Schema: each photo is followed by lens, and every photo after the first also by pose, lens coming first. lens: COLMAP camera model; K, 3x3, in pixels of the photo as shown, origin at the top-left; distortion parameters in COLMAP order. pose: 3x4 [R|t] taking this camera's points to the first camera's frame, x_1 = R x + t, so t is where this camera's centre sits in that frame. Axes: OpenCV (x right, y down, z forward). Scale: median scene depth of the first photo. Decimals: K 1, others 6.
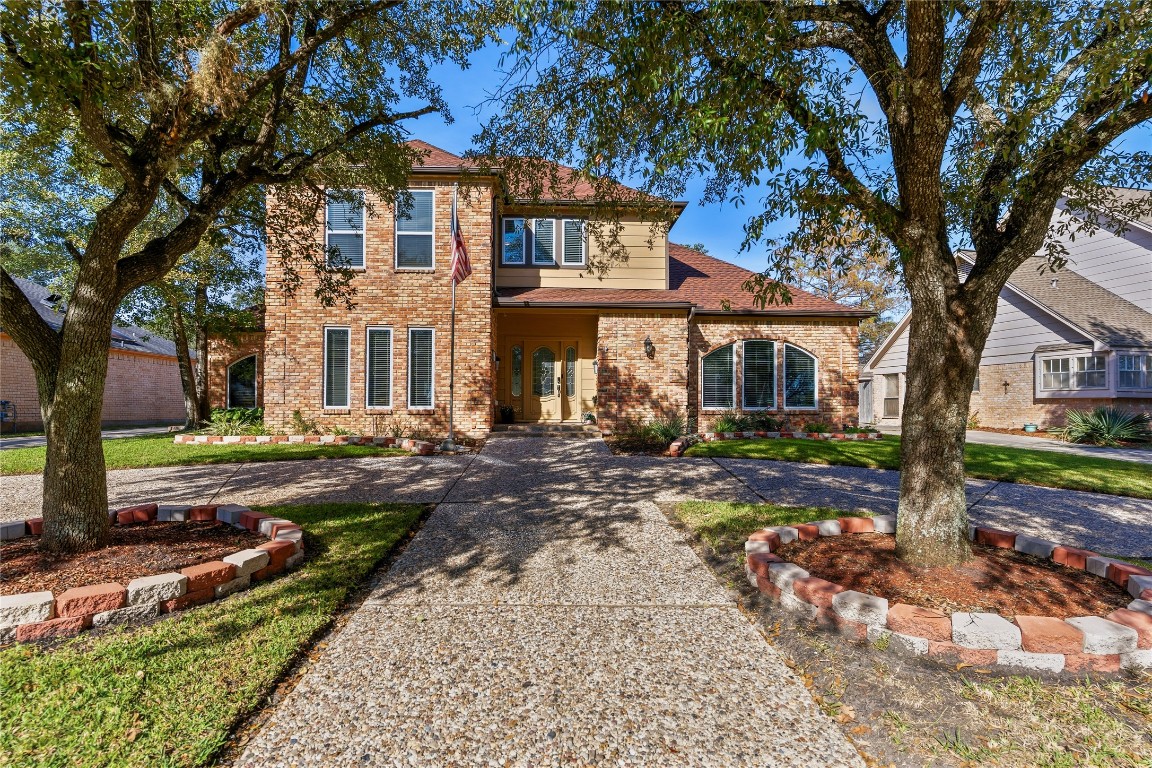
lens RADIAL K [[555.6, 0, 576.0], [0, 555.6, 387.6], [0, 0, 1]] dist [-0.005201, 0.000984]
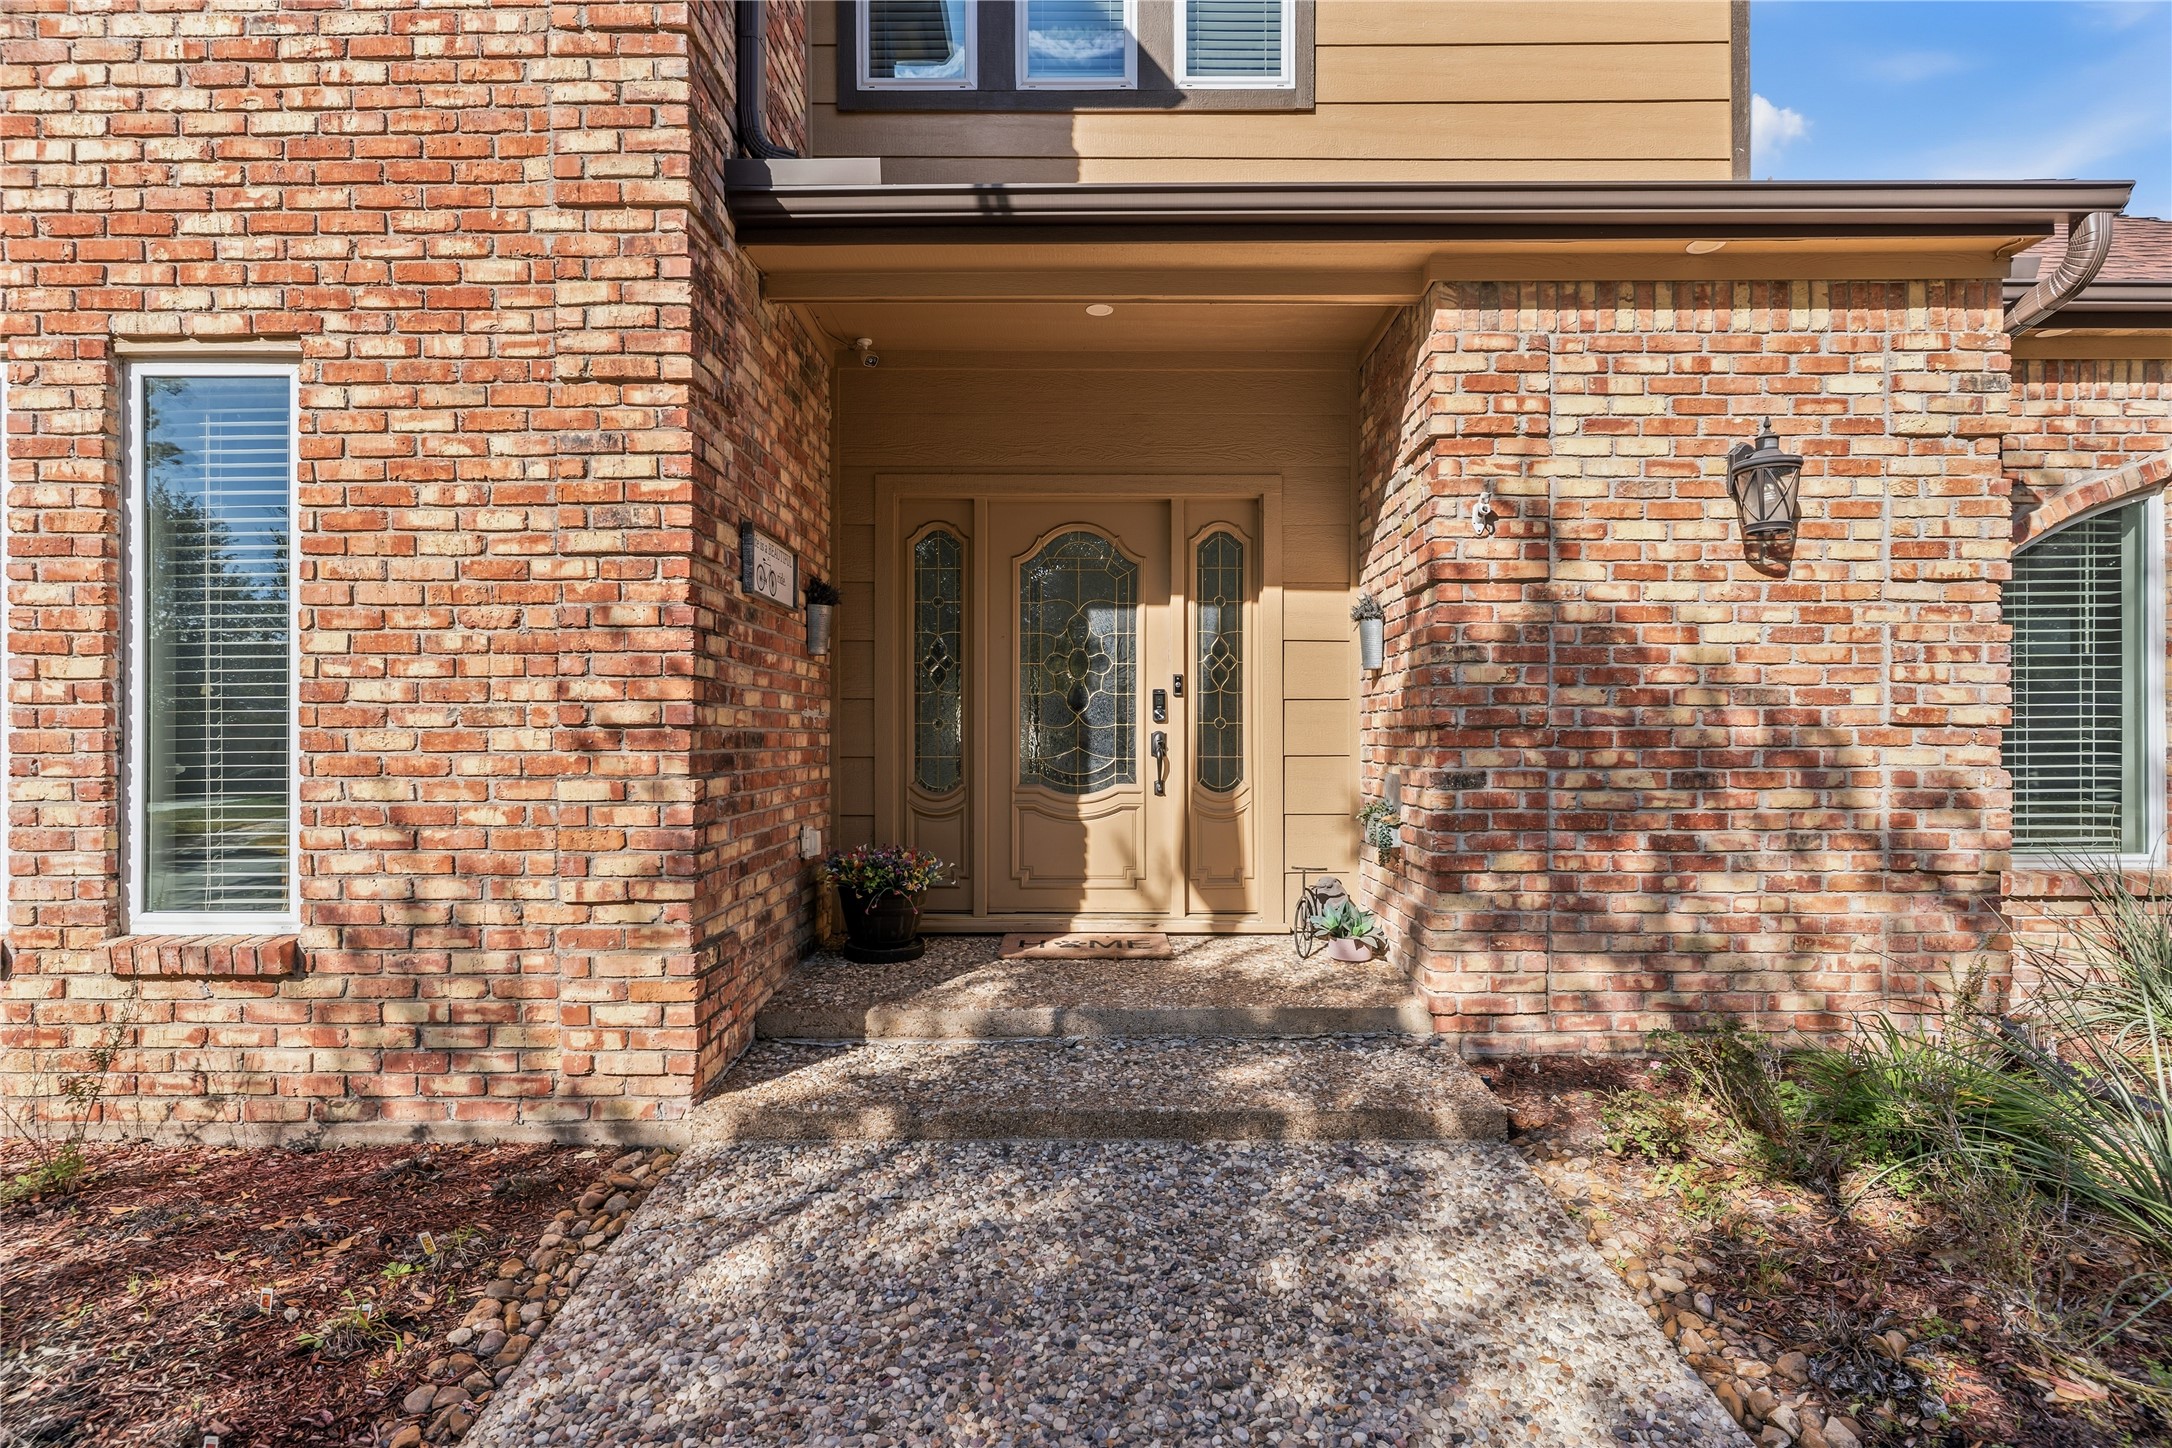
lens RADIAL K [[1047.6, 0, 1097.9], [0, 1047.6, 718.0], [0, 0, 1]] dist [-0.005201, 0.000984]
pose [[0.999253, -0.006482, -0.038109, -0.043969], [0.007675, 0.999482, 0.031239, -0.023256], [0.037887, -0.031509, 0.998785, 0.740488]]
